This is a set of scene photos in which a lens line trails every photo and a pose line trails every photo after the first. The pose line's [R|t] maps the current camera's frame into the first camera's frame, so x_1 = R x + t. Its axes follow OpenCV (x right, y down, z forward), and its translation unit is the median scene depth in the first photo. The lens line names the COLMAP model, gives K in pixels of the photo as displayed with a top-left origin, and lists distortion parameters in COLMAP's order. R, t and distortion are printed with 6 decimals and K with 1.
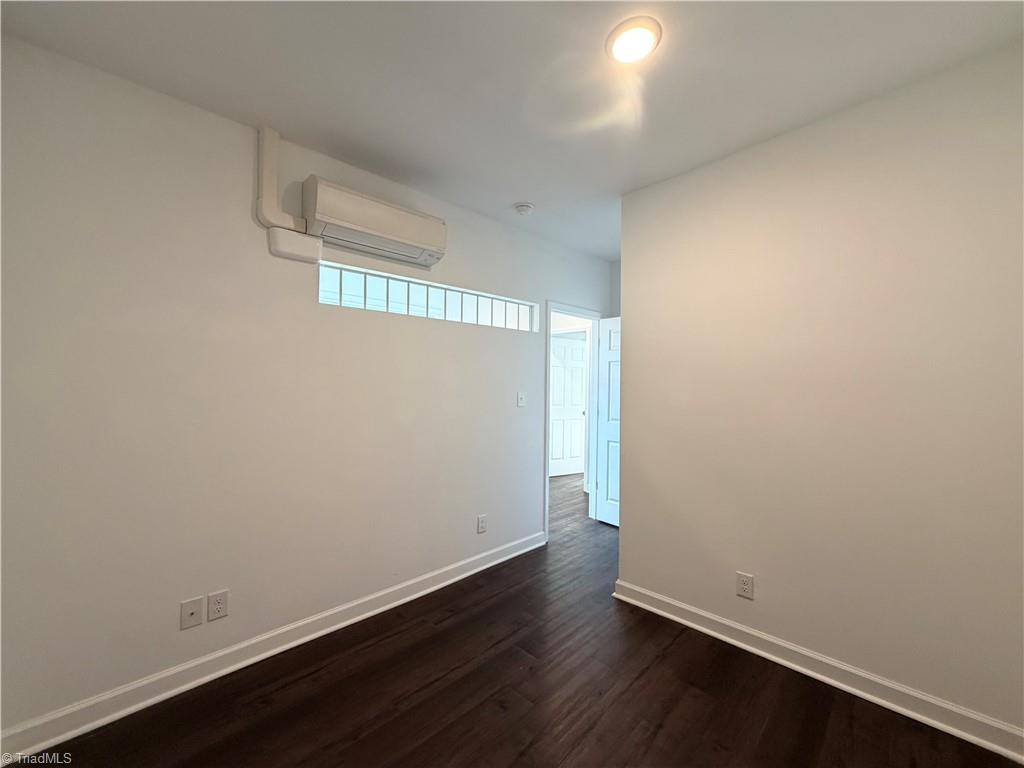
lens RADIAL K [[407.4, 0, 512.2], [0, 407.4, 385.6], [0, 0, 1]] dist [-0.000057, -0.000307]
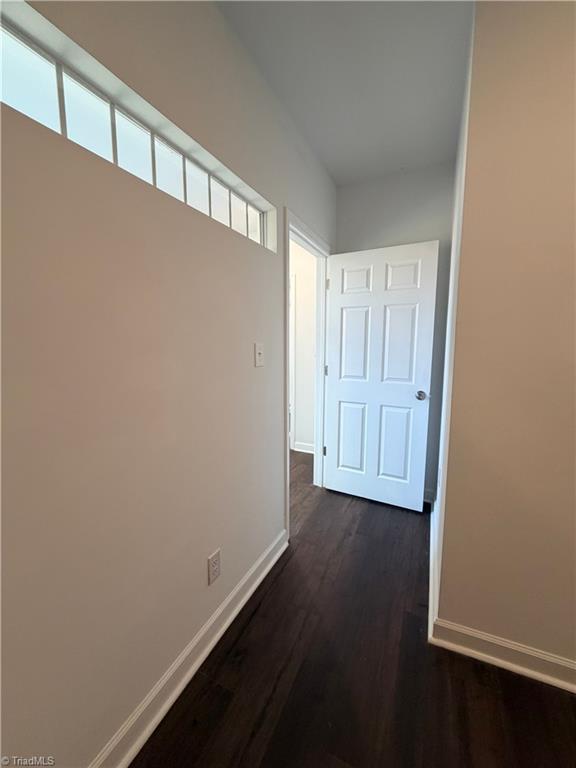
lens RADIAL K [[305.5, 0, 286.9], [0, 305.5, 384.0], [0, 0, 1]] dist [-0.000057, -0.000307]
pose [[0.944862, -0.048595, 0.323844, -0.079235], [0.005176, 0.991021, 0.133608, 0.011943], [-0.327429, -0.124565, 0.936629, 0.434703]]
